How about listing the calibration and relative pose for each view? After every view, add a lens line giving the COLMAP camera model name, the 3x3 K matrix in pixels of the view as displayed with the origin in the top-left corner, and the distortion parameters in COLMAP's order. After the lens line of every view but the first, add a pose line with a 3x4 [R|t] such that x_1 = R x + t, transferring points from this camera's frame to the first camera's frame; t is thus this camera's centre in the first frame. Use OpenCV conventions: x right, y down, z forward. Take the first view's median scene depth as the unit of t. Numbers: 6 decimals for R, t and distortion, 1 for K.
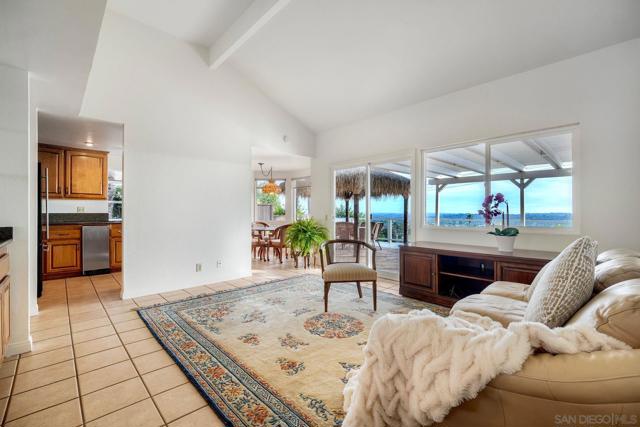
lens RADIAL K [[273.5, 0, 324.8], [0, 273.5, 214.2], [0, 0, 1]] dist [0.010337, -0.000188]
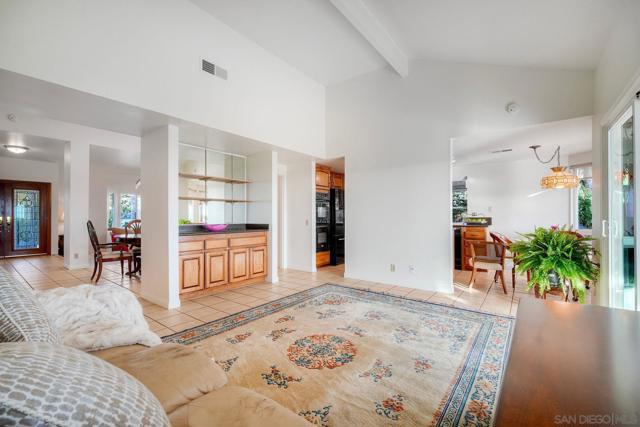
lens RADIAL K [[273.5, 0, 324.8], [0, 273.5, 214.2], [0, 0, 1]] dist [0.010337, -0.000188]
pose [[0.149216, -0.008077, -0.988772, 0.814228], [-0.001984, 0.999962, -0.008468, -0.011518], [0.988803, 0.003226, 0.149194, 0.809604]]
